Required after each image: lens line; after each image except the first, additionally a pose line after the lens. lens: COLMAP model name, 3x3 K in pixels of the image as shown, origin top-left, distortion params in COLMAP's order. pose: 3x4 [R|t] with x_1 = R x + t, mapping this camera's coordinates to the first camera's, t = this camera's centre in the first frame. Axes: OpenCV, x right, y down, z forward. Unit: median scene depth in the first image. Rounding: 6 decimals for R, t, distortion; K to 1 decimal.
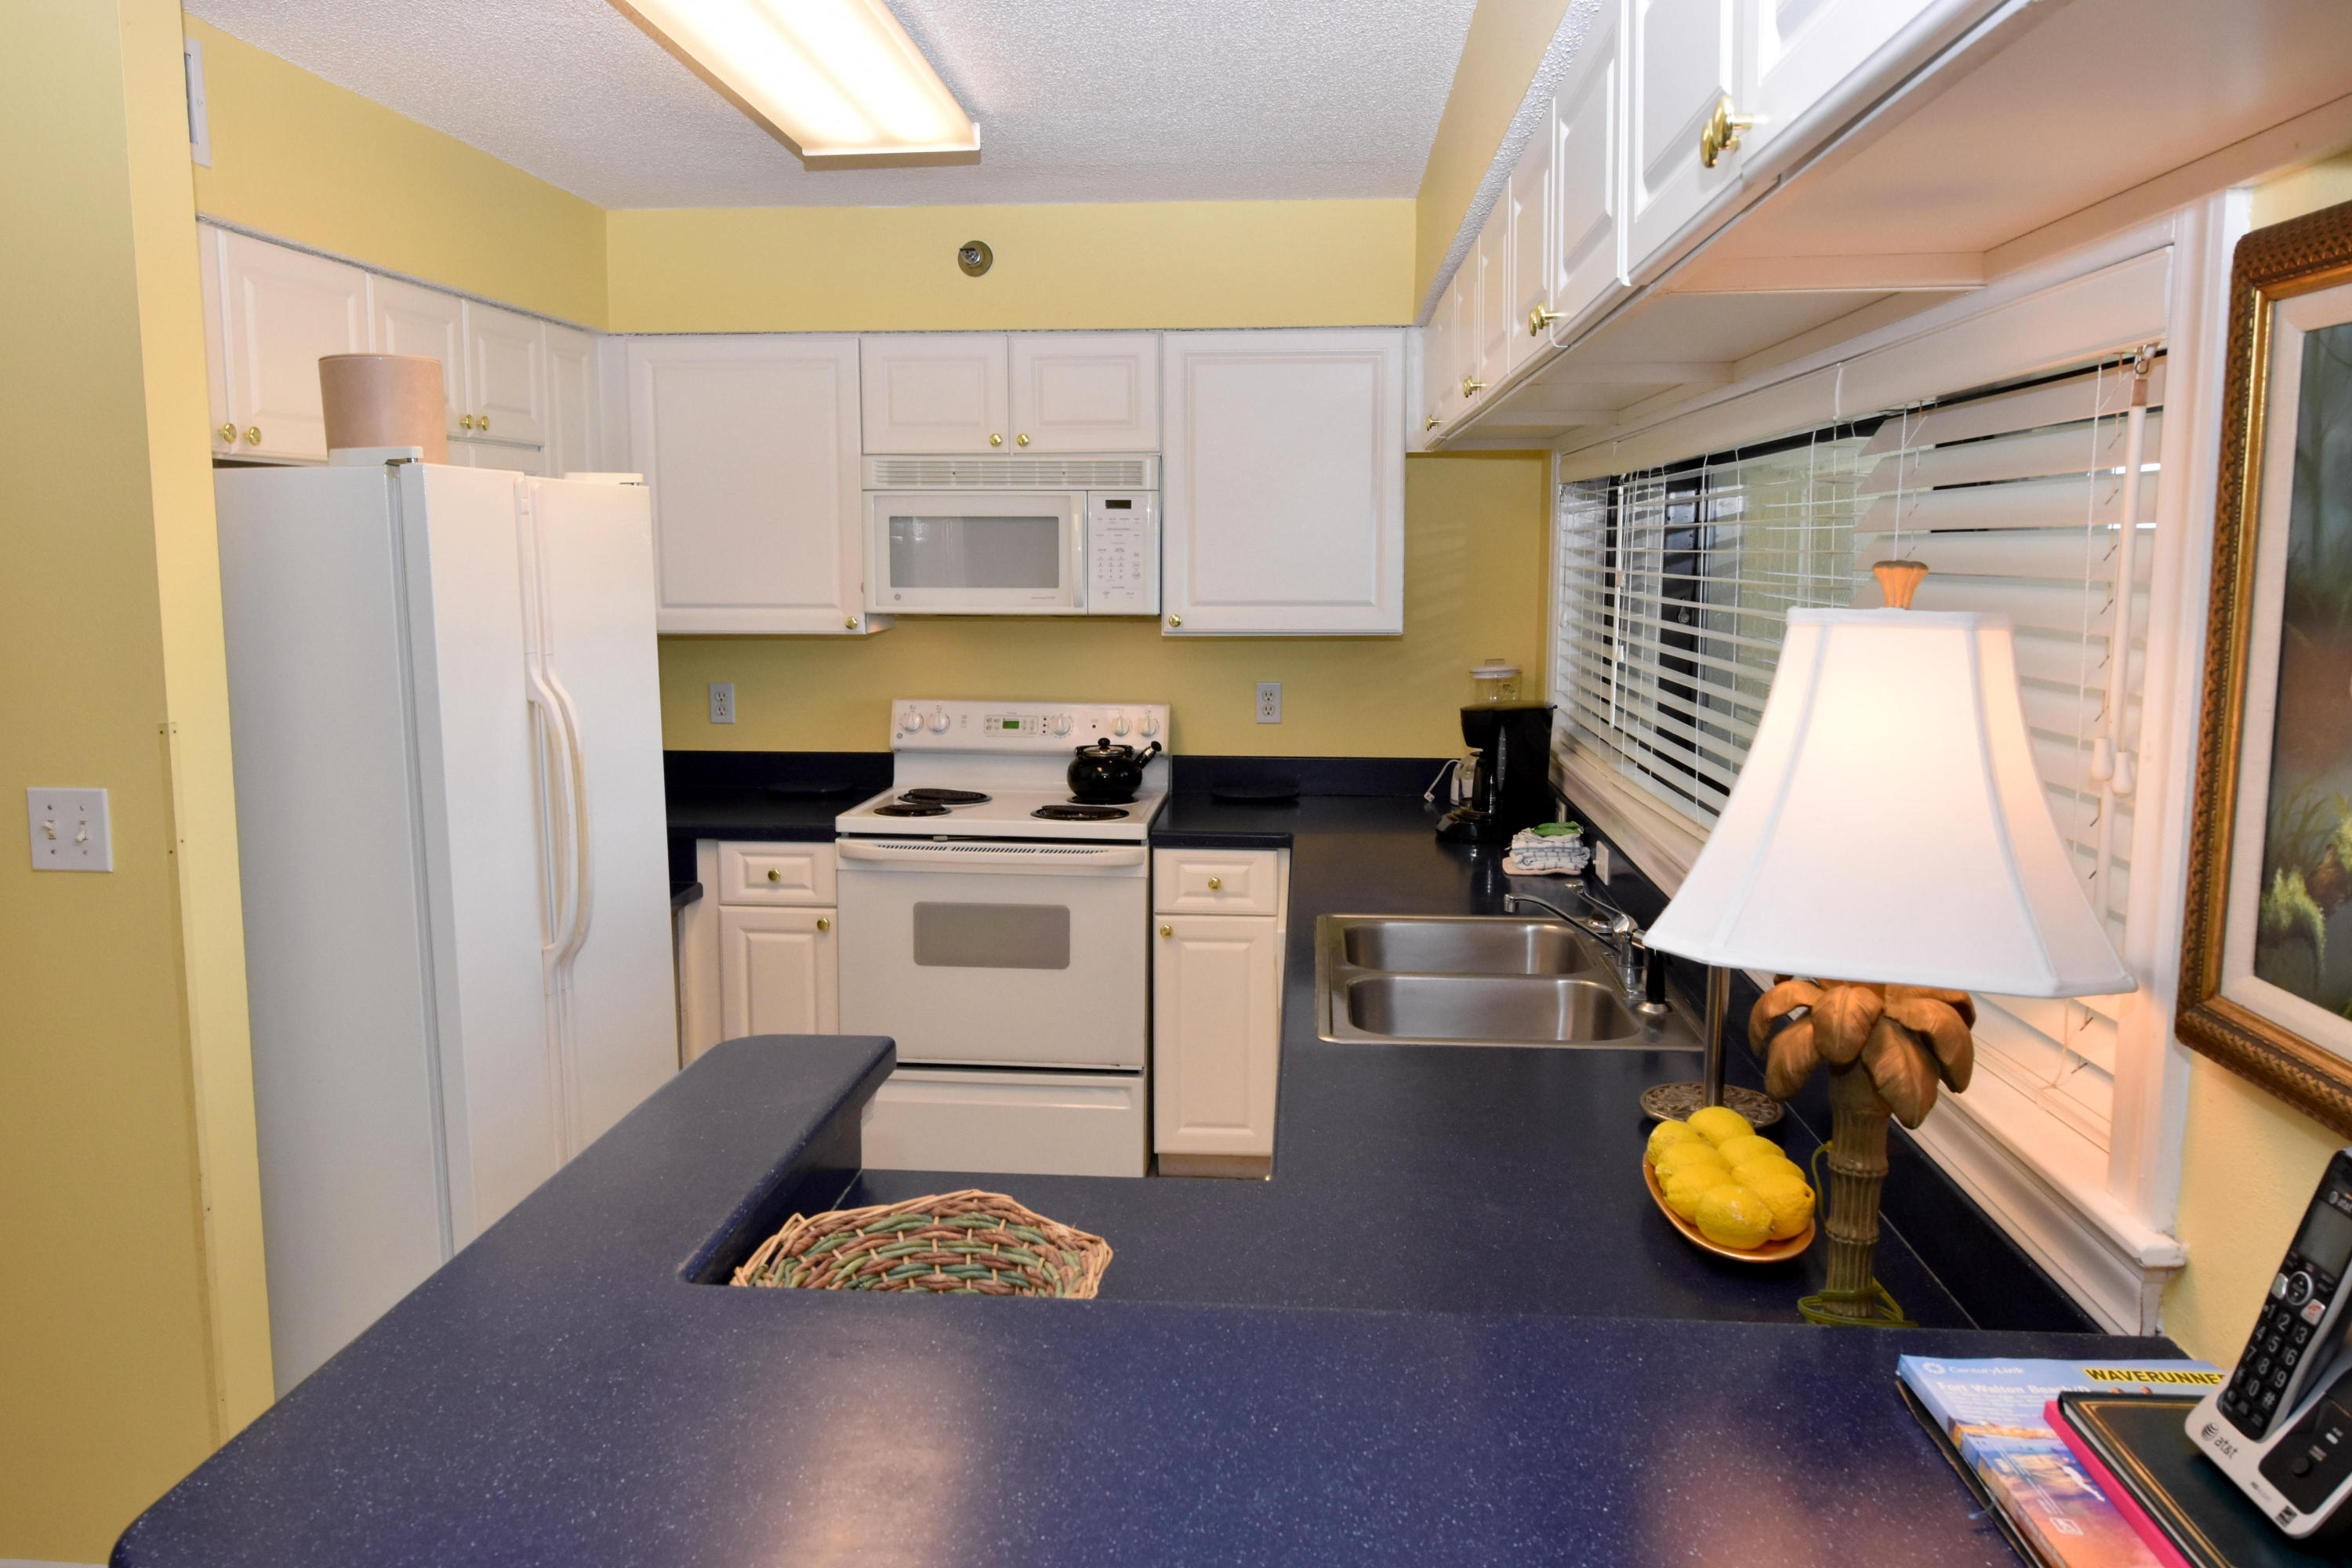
lens RADIAL K [[1736.5, 0, 1171.6], [0, 1736.5, 780.5], [0, 0, 1]] dist [0.013137, 0.008066]
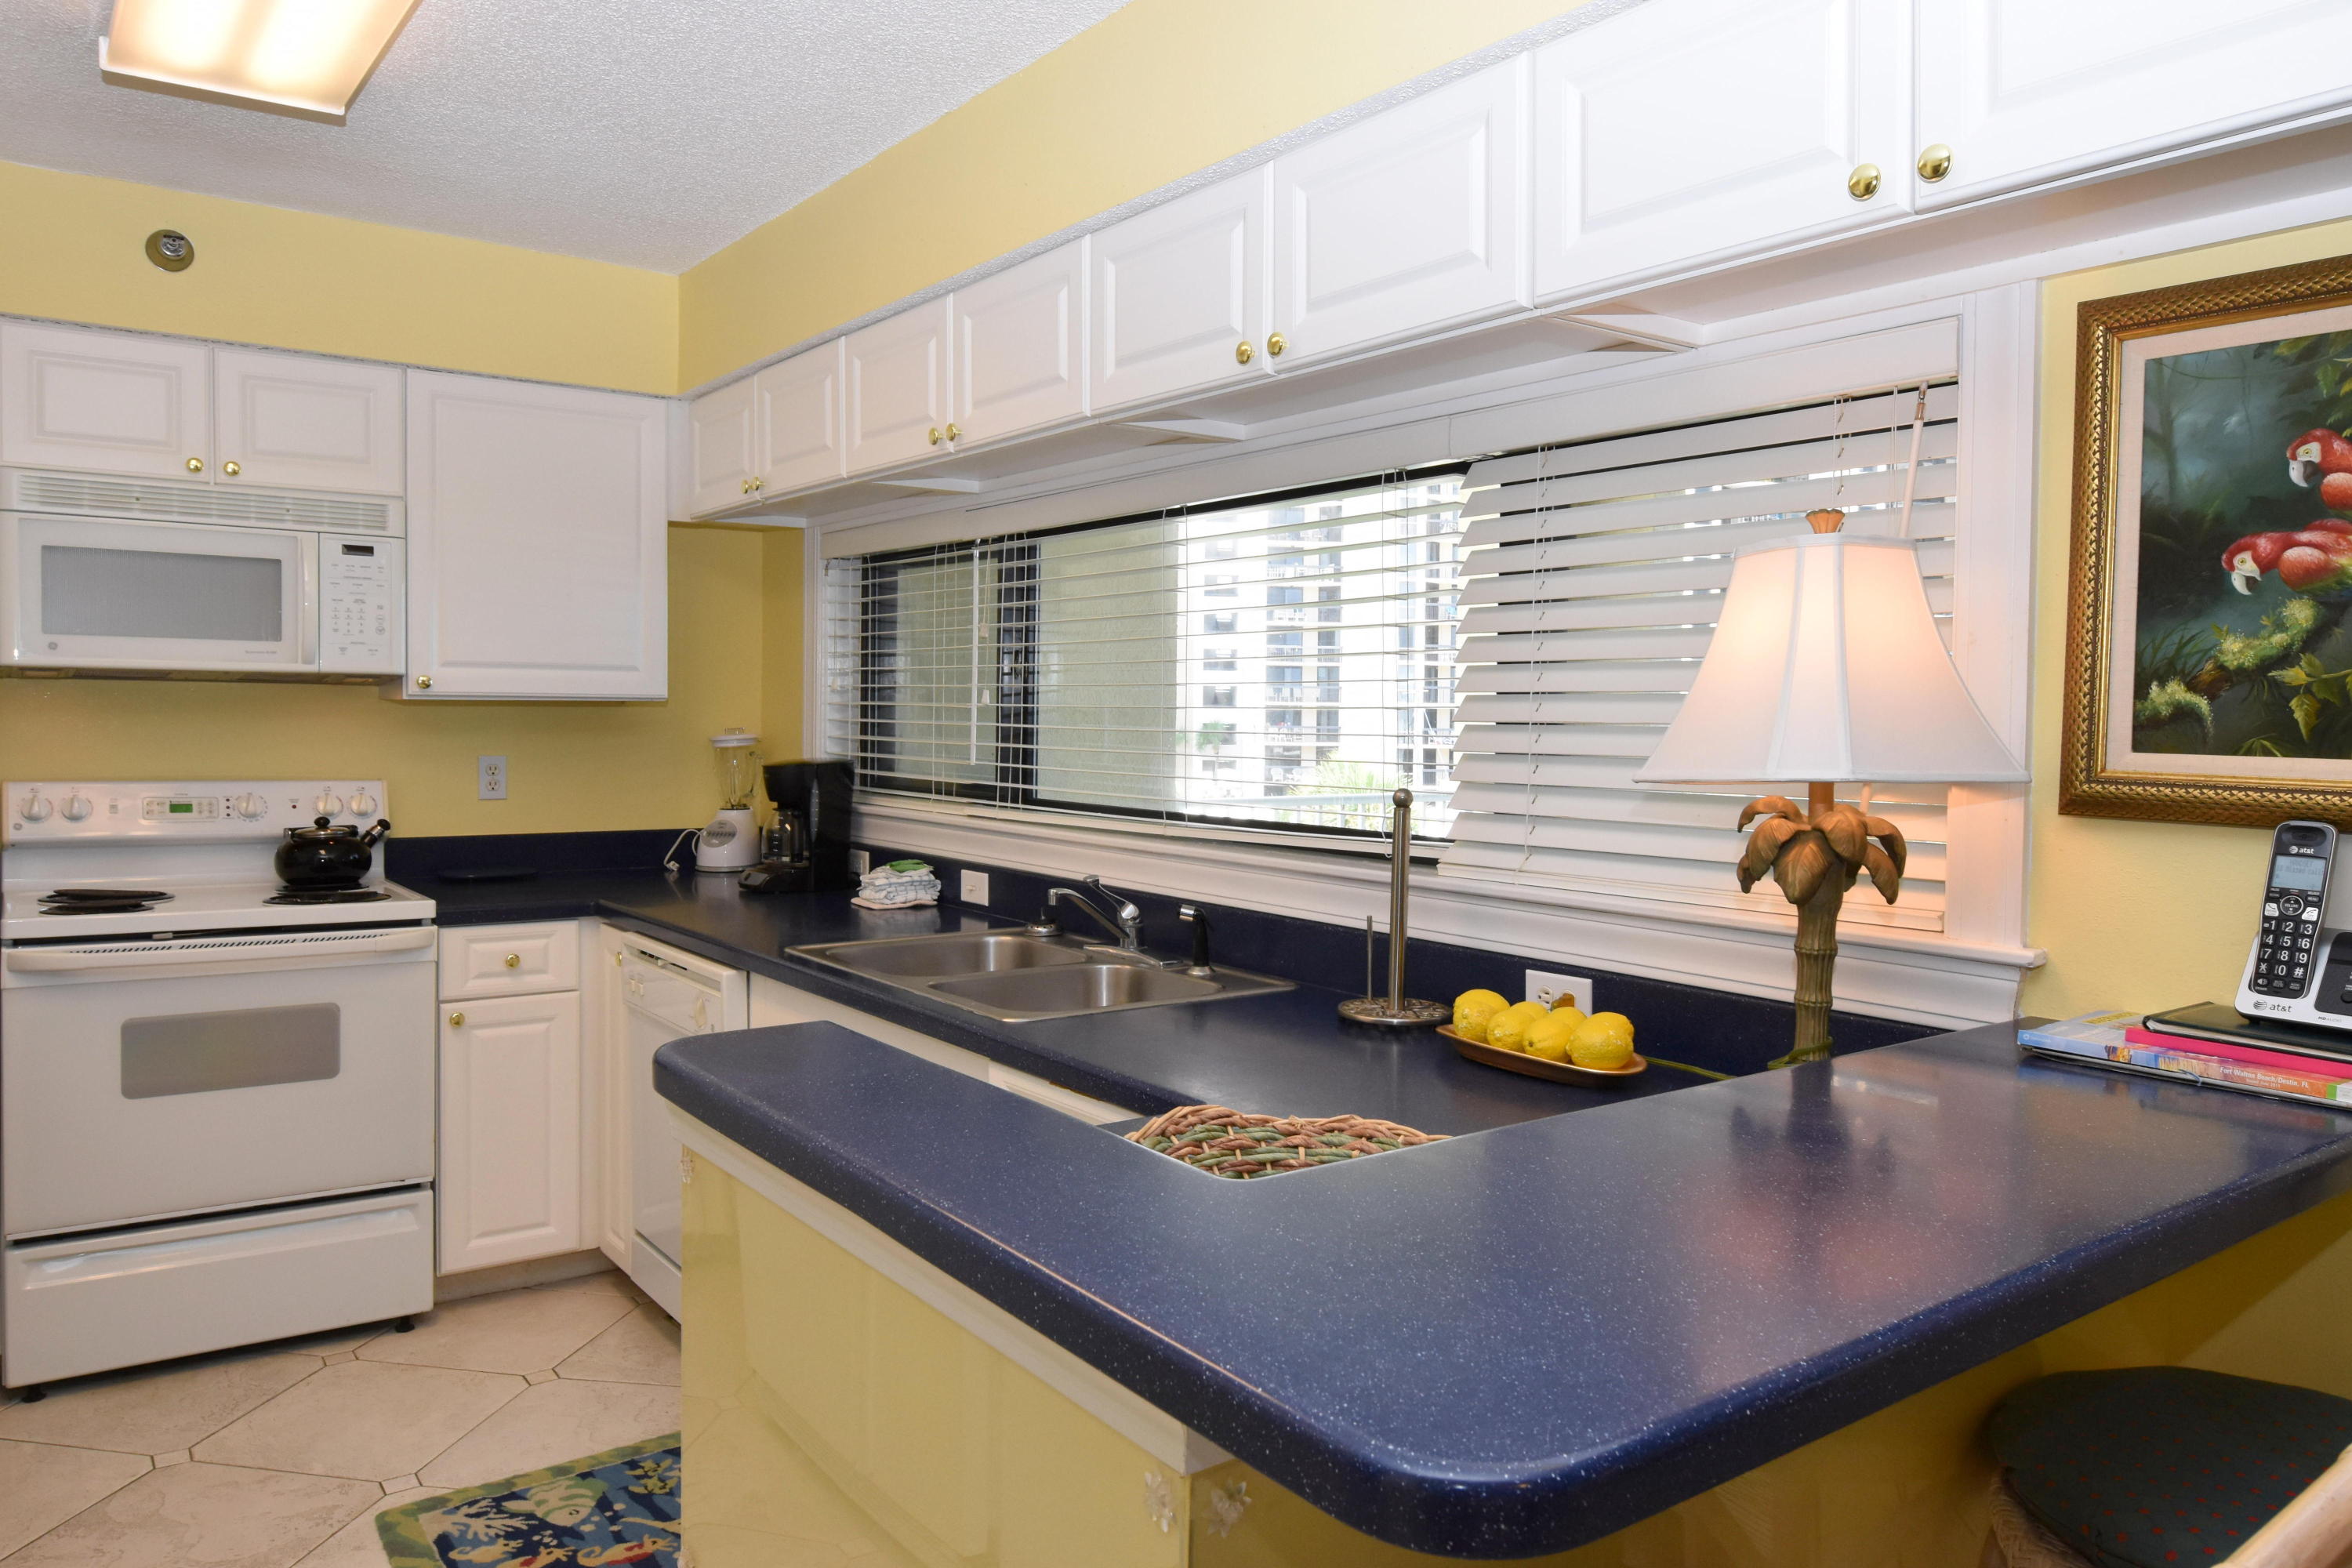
lens RADIAL K [[1609.3, 0, 1176.4], [0, 1609.3, 783.4], [0, 0, 1]] dist [-0.005617, -0.005448]
pose [[0.756813, -0.019241, 0.653348, -0.256621], [0.075082, 0.995509, -0.057655, 0.040045], [-0.649305, 0.092689, 0.754859, 0.115012]]
